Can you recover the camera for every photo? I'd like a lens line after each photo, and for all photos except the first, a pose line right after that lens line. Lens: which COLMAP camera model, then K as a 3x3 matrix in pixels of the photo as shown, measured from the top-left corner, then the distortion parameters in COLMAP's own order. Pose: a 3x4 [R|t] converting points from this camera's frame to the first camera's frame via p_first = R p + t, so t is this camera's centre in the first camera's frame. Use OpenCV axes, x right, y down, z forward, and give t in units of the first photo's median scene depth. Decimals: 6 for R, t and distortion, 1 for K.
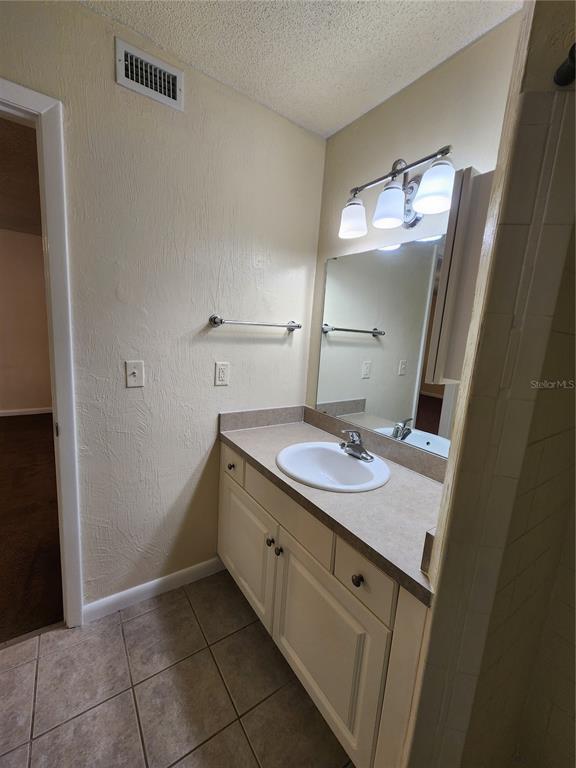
lens RADIAL K [[314.4, 0, 288.0], [0, 314.4, 384.0], [0, 0, 1]] dist [-0.001308, 0.000517]
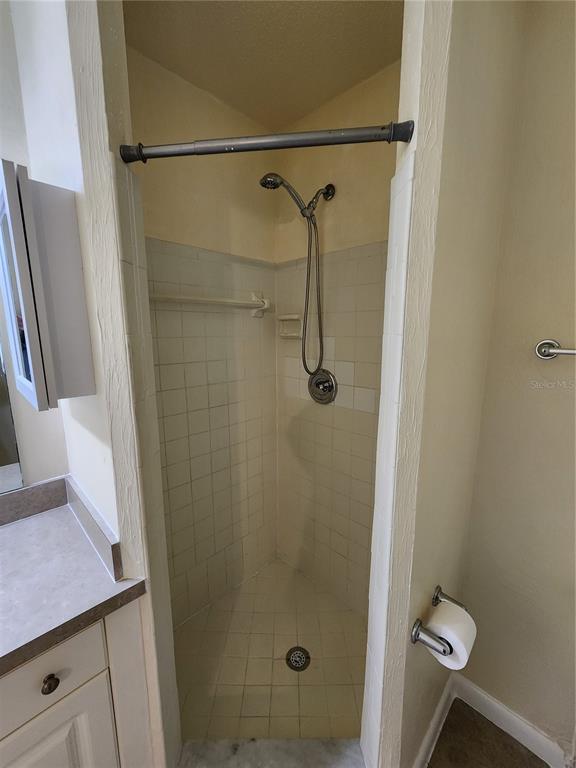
lens RADIAL K [[314.4, 0, 288.0], [0, 314.4, 384.0], [0, 0, 1]] dist [-0.001308, 0.000517]
pose [[-0.179111, -0.233136, 0.955807, -0.346187], [0.149541, 0.953777, 0.260664, -0.140546], [-0.972397, 0.189621, -0.135969, 0.324623]]
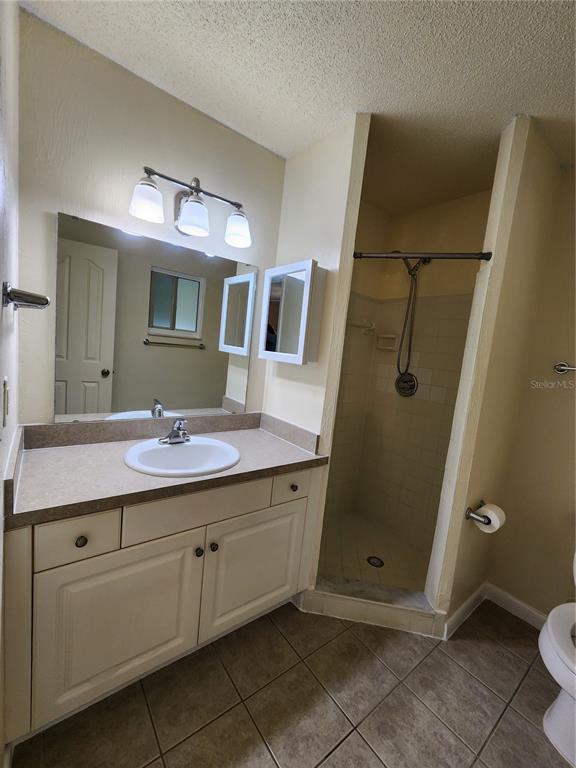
lens RADIAL K [[315.7, 0, 287.1], [0, 315.7, 381.2], [0, 0, 1]] dist [-0.000063, 0.000114]
pose [[-0.039474, -0.178727, 0.983107, -1.046396], [0.059652, 0.981697, 0.180866, -0.185251], [-0.997438, 0.065784, -0.028090, 0.831634]]
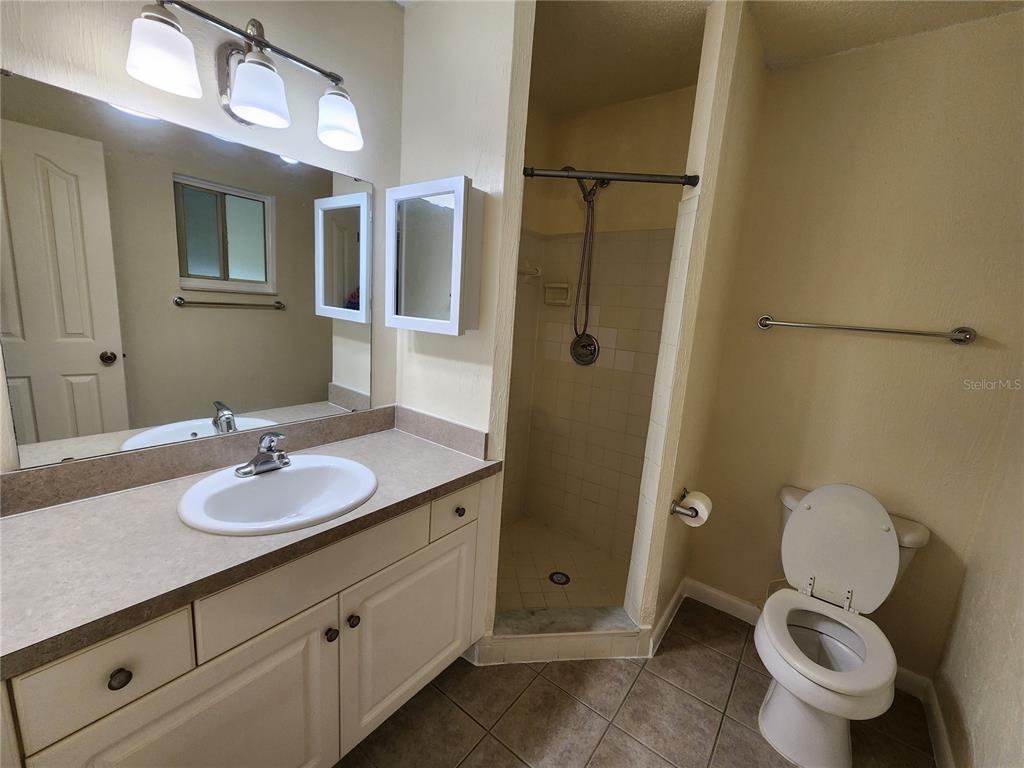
lens RADIAL K [[419.2, 0, 512.5], [0, 419.2, 380.7], [0, 0, 1]] dist [-0.001308, 0.000517]
pose [[-0.293662, -0.257363, 0.920612, -0.914231], [0.066558, 0.955233, 0.288272, -0.223661], [-0.953589, 0.145929, -0.263386, 0.917944]]
